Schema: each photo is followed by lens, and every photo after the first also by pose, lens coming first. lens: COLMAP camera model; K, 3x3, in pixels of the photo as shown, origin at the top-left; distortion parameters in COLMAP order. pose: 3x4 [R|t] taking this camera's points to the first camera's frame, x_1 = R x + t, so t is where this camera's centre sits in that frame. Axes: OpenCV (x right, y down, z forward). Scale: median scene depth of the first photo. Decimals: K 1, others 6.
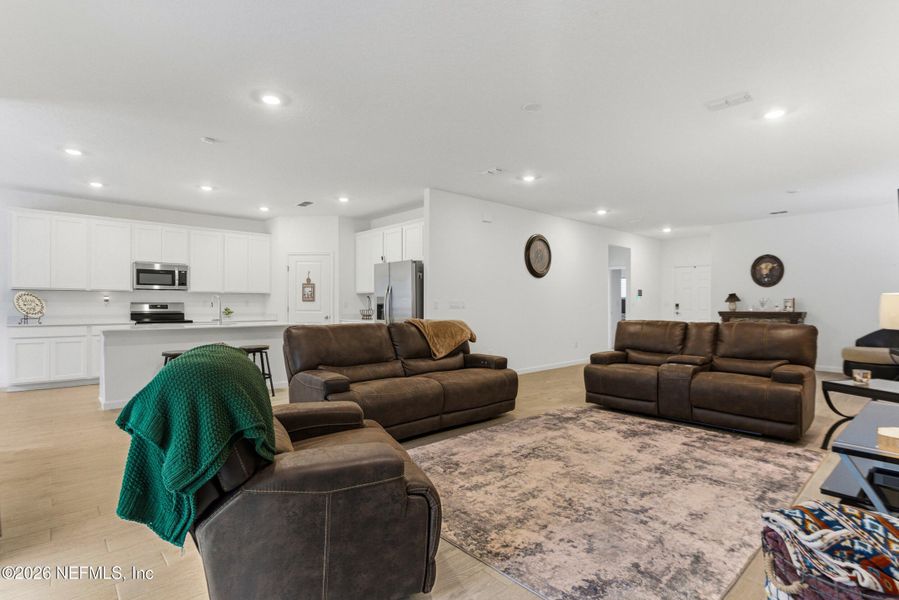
lens RADIAL K [[436.7, 0, 443.1], [0, 436.7, 301.1], [0, 0, 1]] dist [-0.001403, 0.000199]
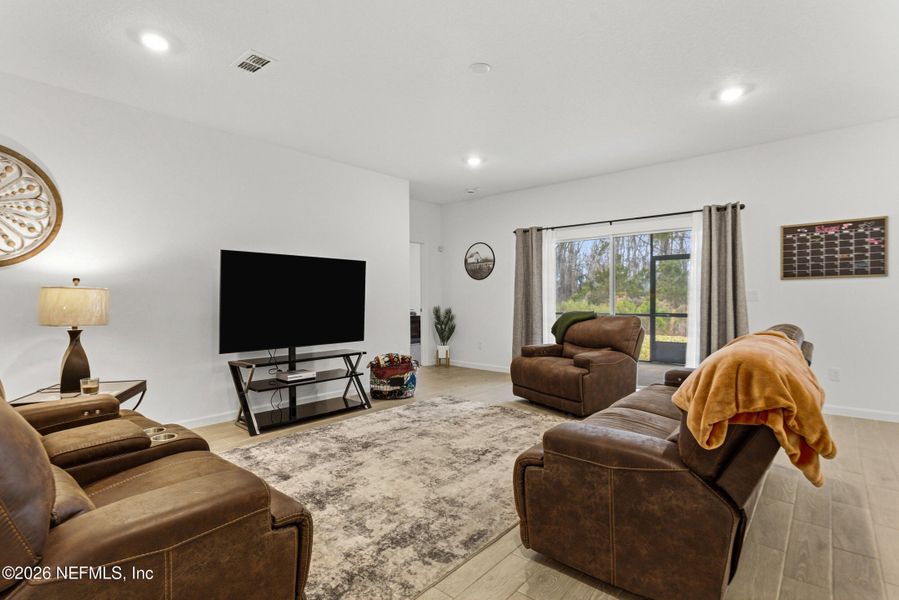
lens RADIAL K [[436.7, 0, 443.1], [0, 436.7, 301.1], [0, 0, 1]] dist [-0.001403, 0.000199]
pose [[-0.992640, 0.005494, -0.120975, 0.193841], [0.004876, 0.999974, 0.005397, 0.005315], [0.121001, 0.004767, -0.992641, 0.942442]]
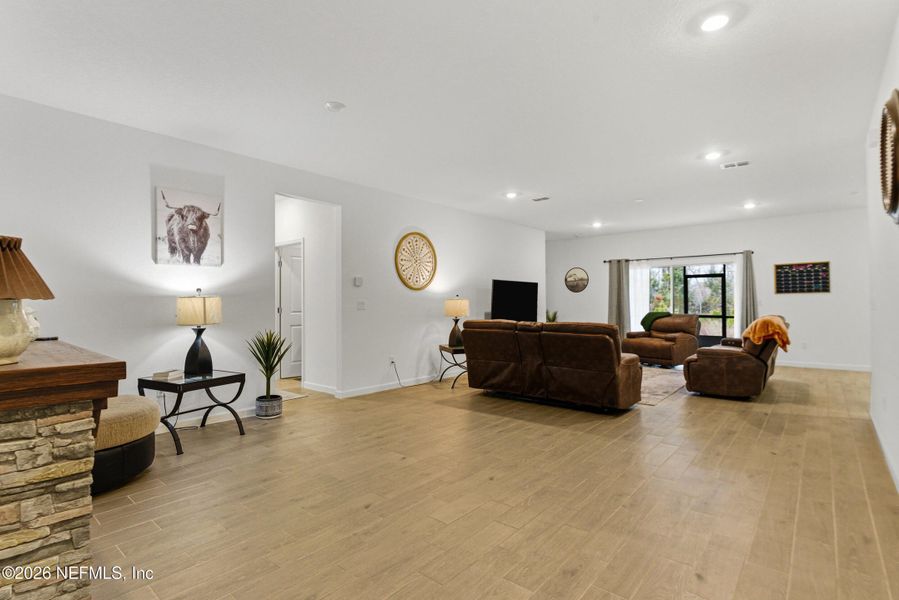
lens RADIAL K [[442.2, 0, 442.7], [0, 442.2, 293.9], [0, 0, 1]] dist [-0.001023, -0.000451]
pose [[-0.990833, 0.001269, -0.135086, 0.670892], [0.004851, 0.999645, -0.026188, 0.005807], [0.135005, -0.026603, -0.990488, 1.422717]]
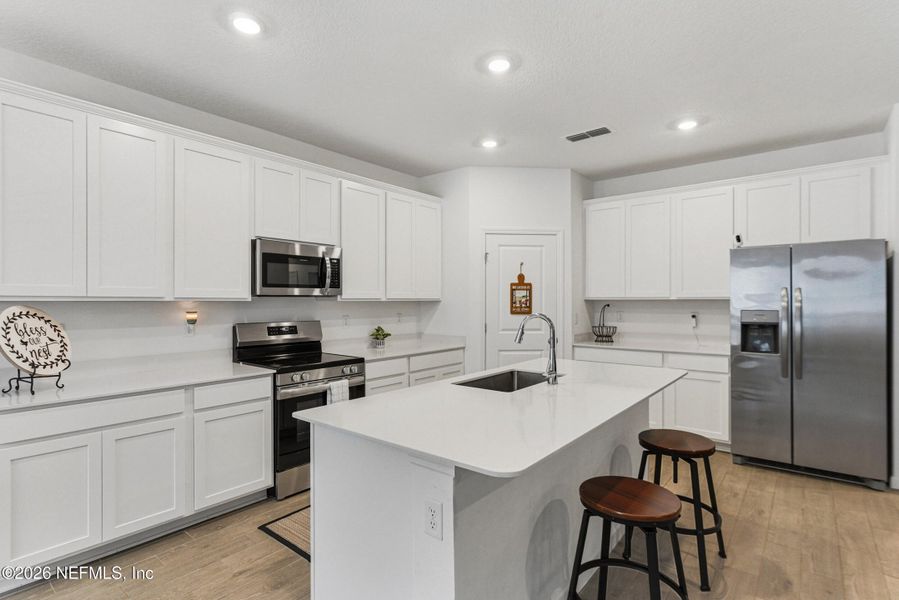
lens RADIAL K [[456.4, 0, 449.5], [0, 456.4, 300.0], [0, 0, 1]] dist [0.026081, 0.000041]
pose [[0.986414, -0.005270, 0.164197, -0.582009], [0.004542, 0.999978, 0.004812, -0.024721], [-0.164218, -0.004001, 0.986416, 0.479191]]
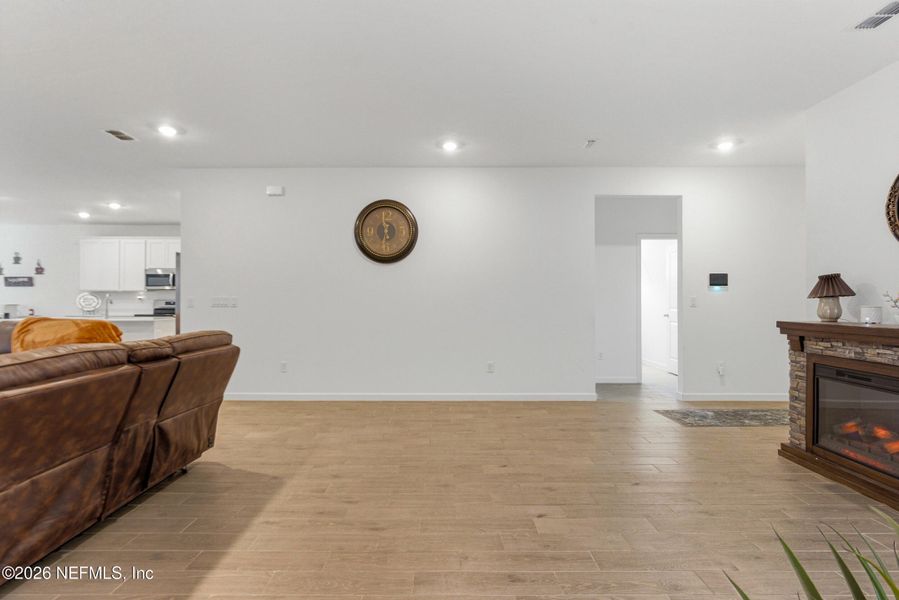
lens RADIAL K [[444.4, 0, 441.1], [0, 444.4, 300.9], [0, 0, 1]] dist [0.003073, 0.000751]
pose [[0.741714, 0.000880, -0.670716, 0.828040], [0.004028, 0.999975, 0.005767, 0.001659], [0.670704, -0.006979, 0.741692, 0.602258]]
